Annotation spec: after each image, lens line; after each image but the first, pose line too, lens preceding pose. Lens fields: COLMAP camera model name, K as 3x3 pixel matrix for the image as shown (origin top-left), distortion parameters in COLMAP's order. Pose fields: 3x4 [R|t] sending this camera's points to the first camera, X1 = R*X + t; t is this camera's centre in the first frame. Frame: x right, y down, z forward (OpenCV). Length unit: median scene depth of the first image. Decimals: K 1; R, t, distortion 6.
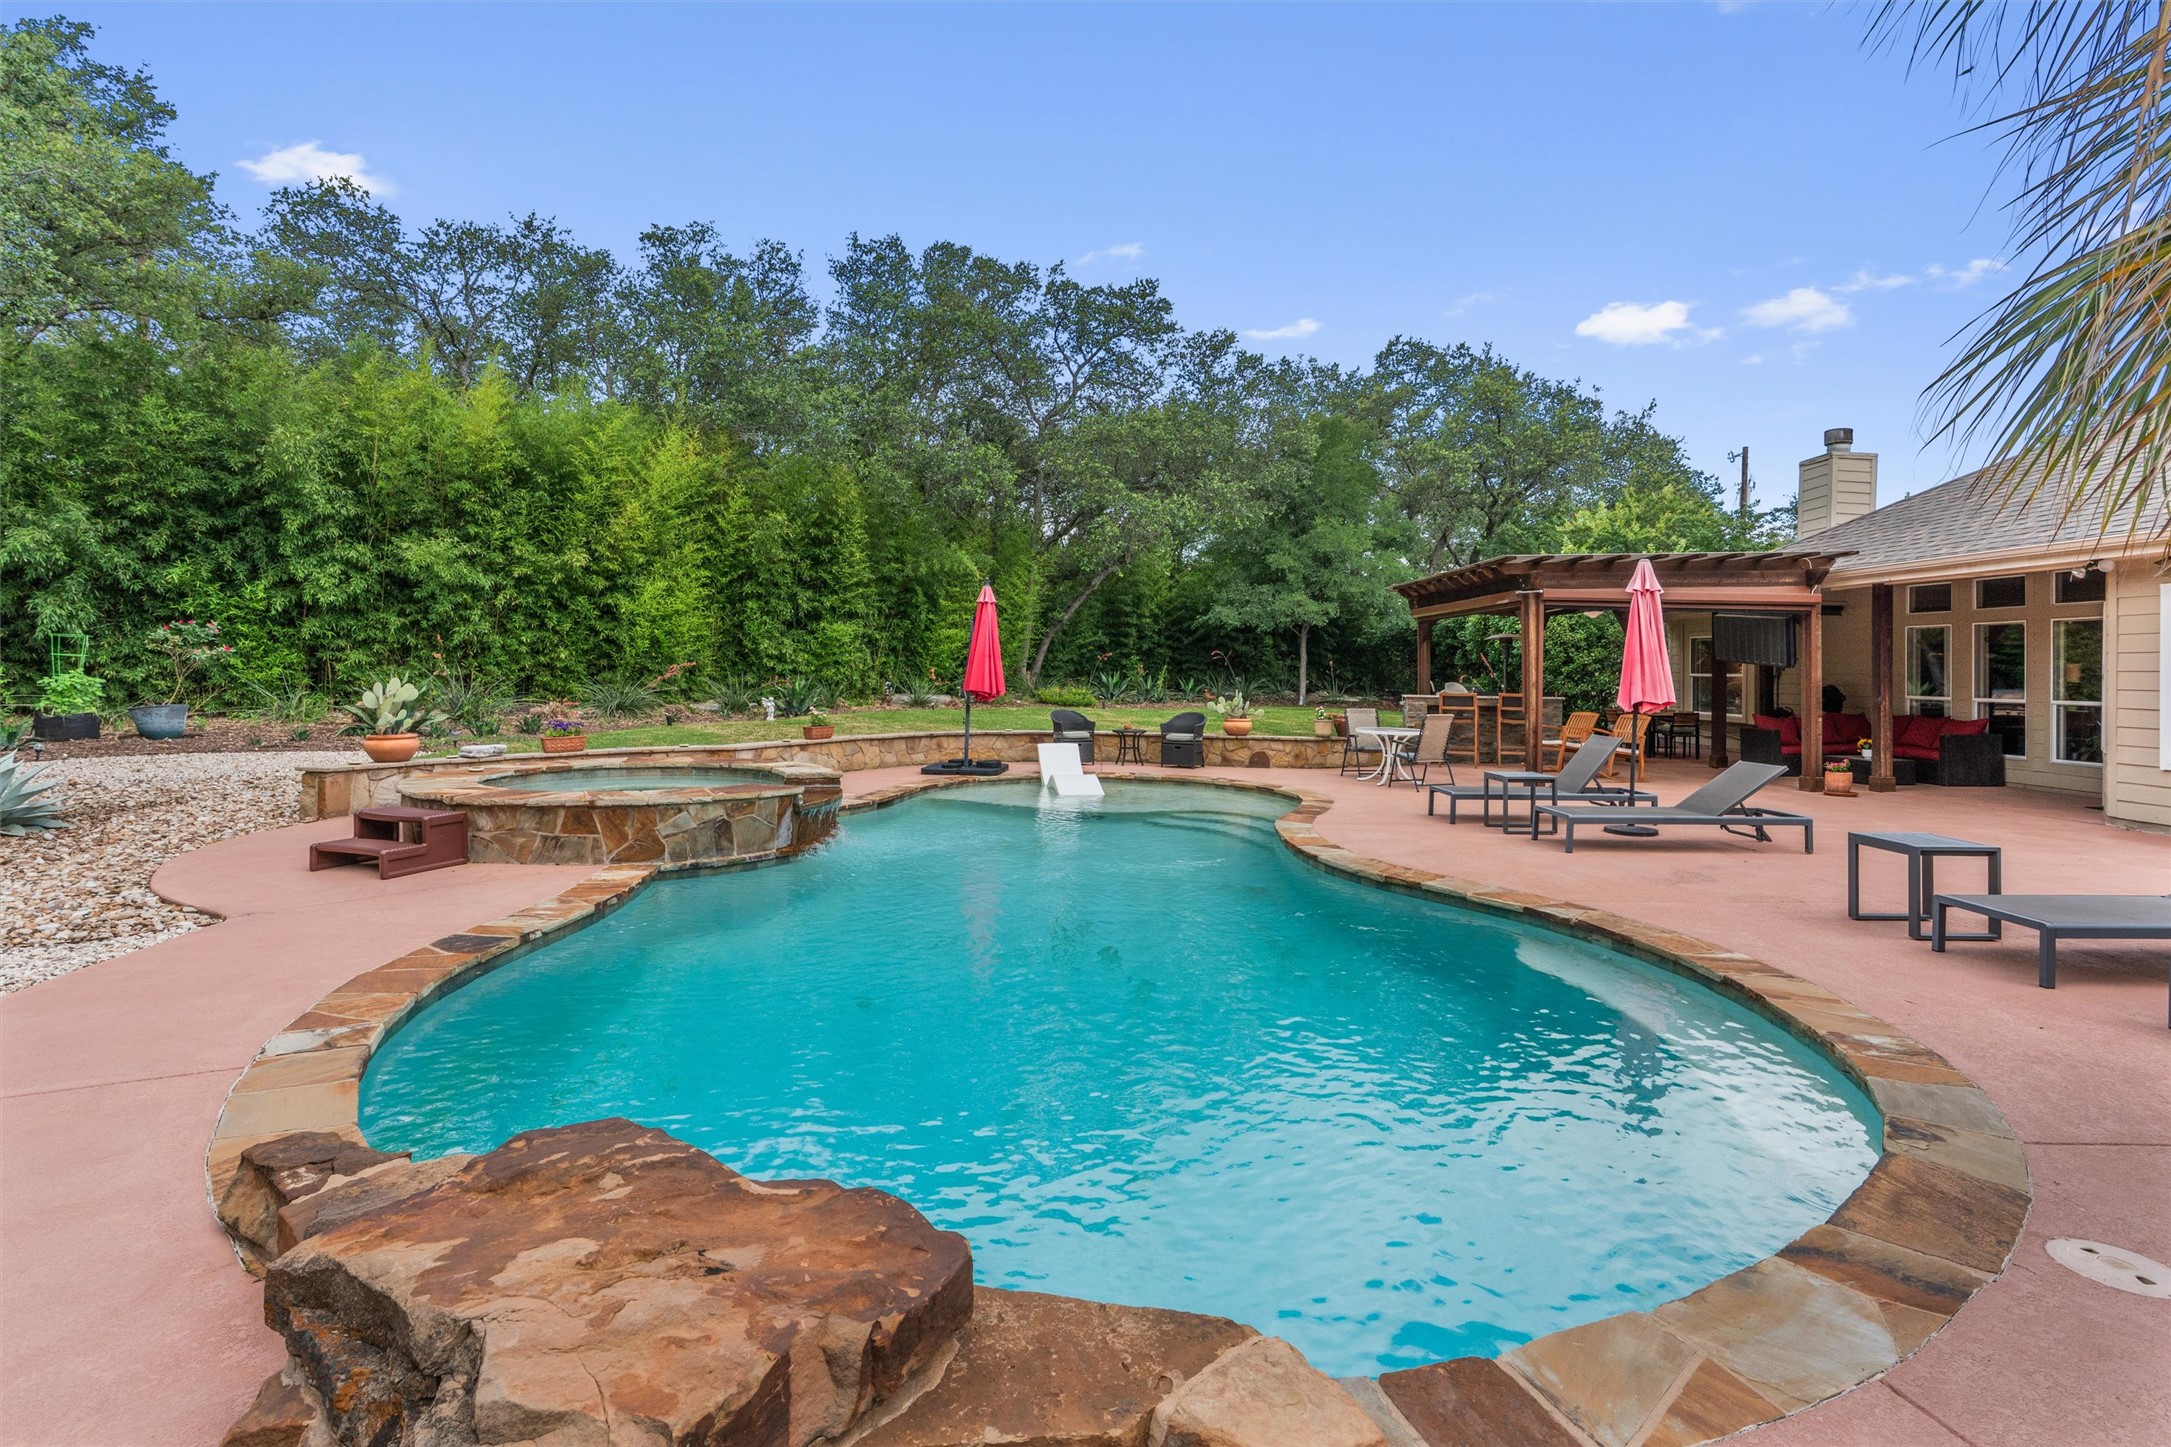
lens RADIAL K [[1038.2, 0, 1114.5], [0, 1038.2, 643.2], [0, 0, 1]] dist [-0.001475, 0.000001]
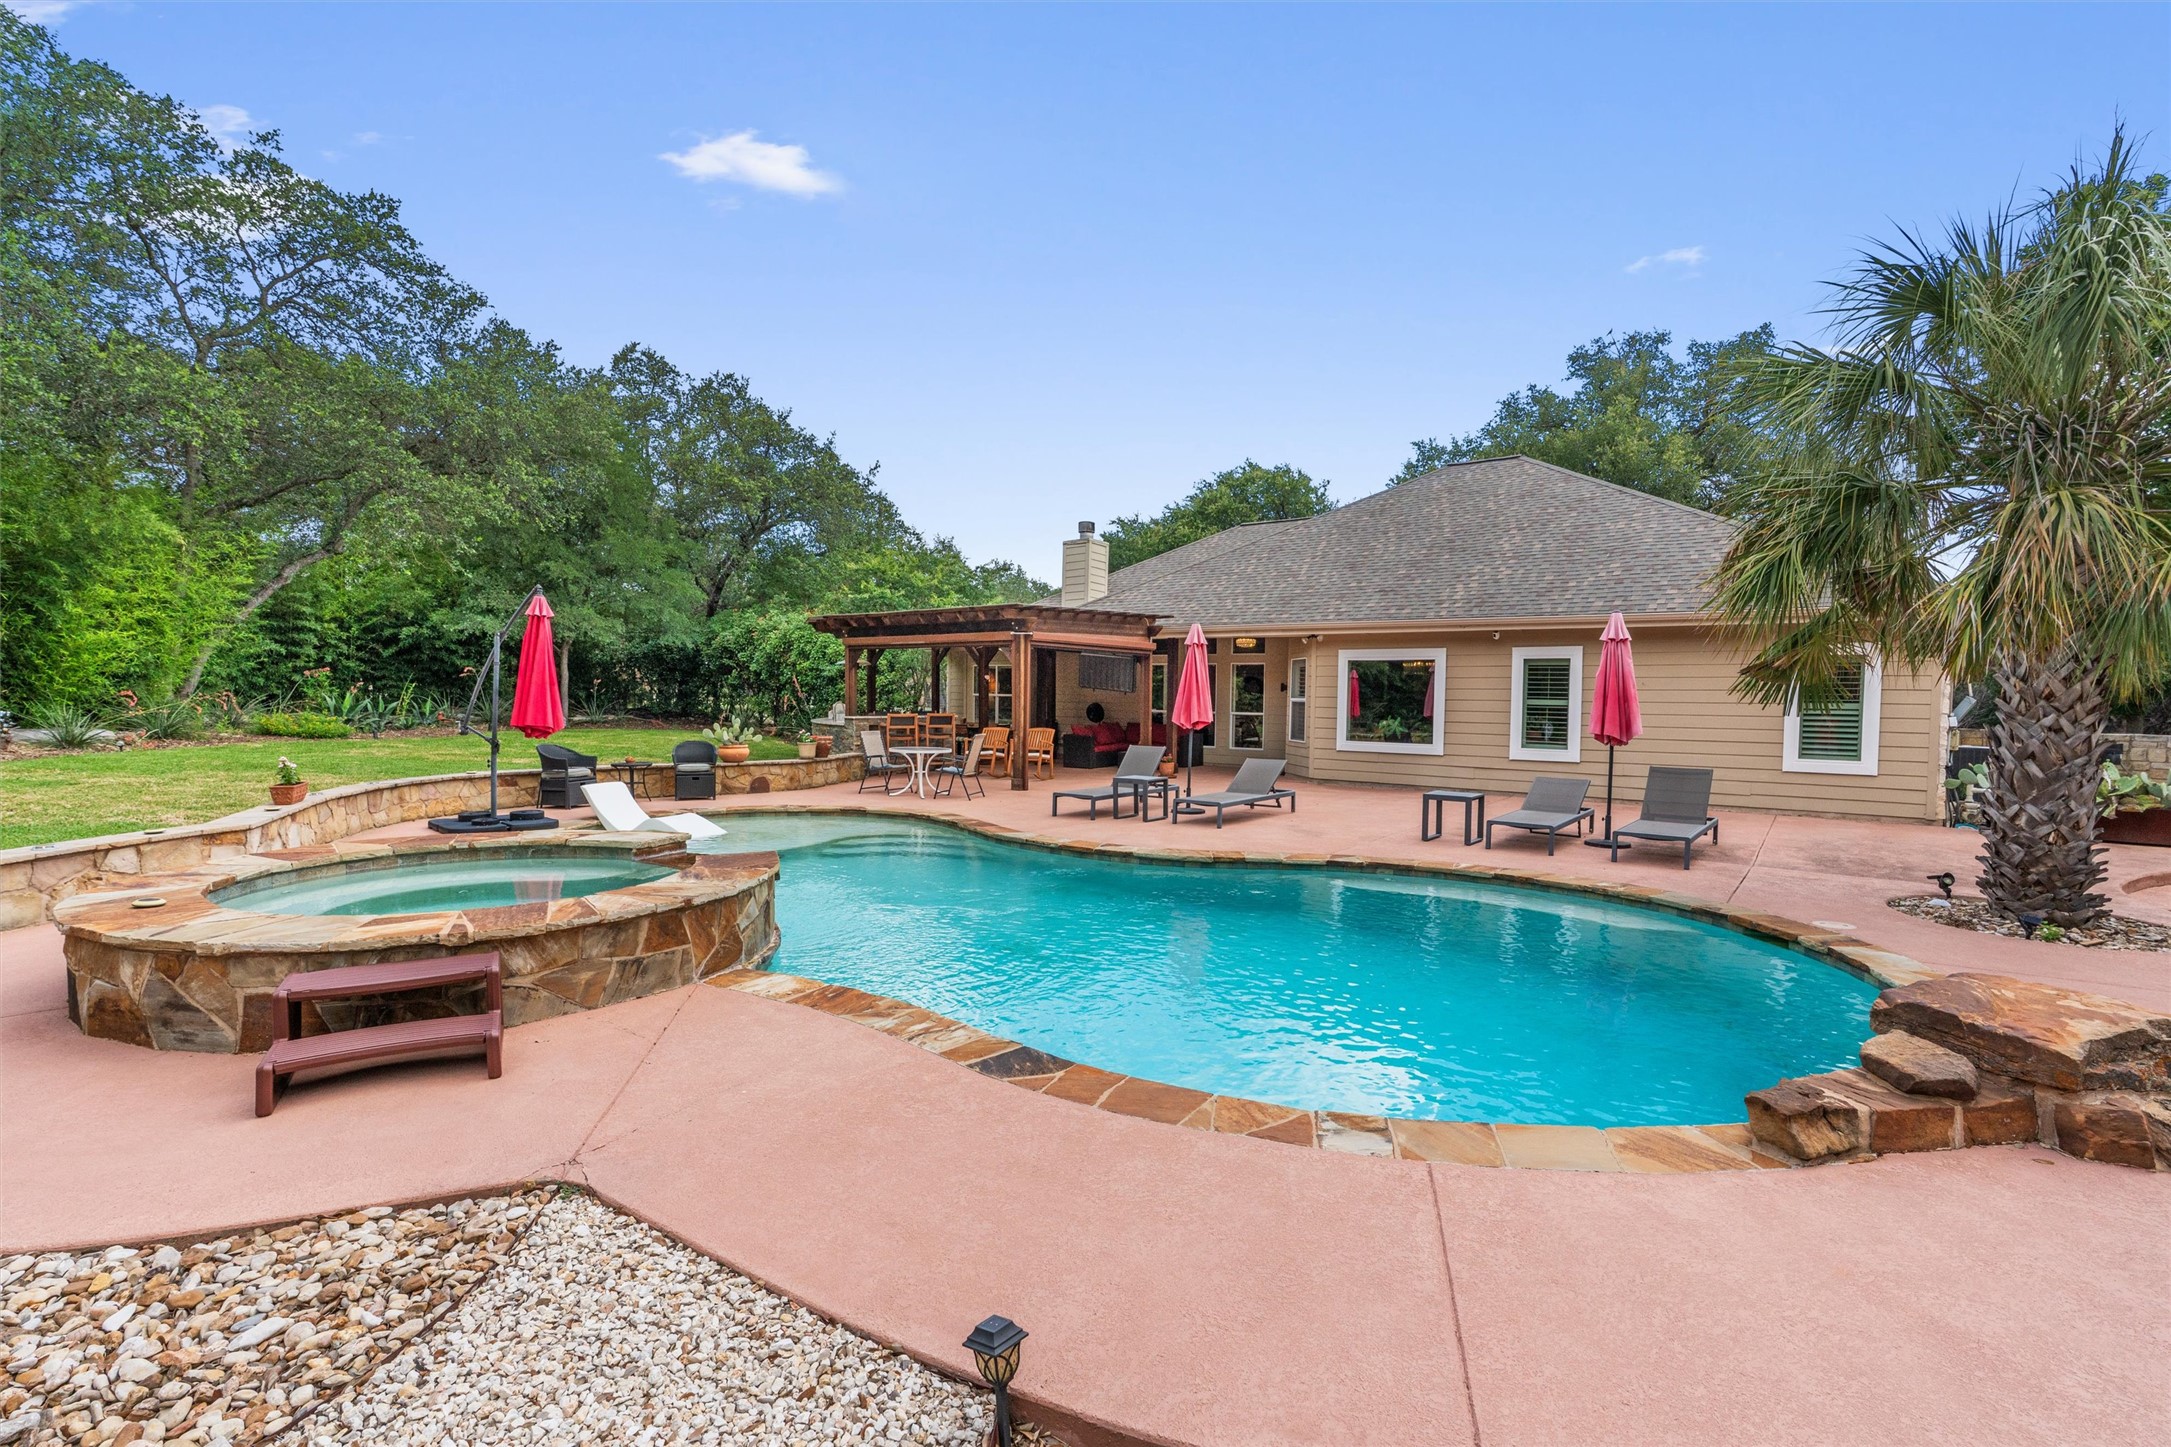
lens RADIAL K [[987.0, 0, 1083.8], [0, 987.0, 727.7], [0, 0, 1]] dist [-0.011357, 0.005401]
pose [[0.623193, -0.032084, 0.781409, -0.369434], [-0.024804, 0.997845, 0.060752, -0.007454], [-0.781674, -0.057242, 0.621054, 0.153841]]
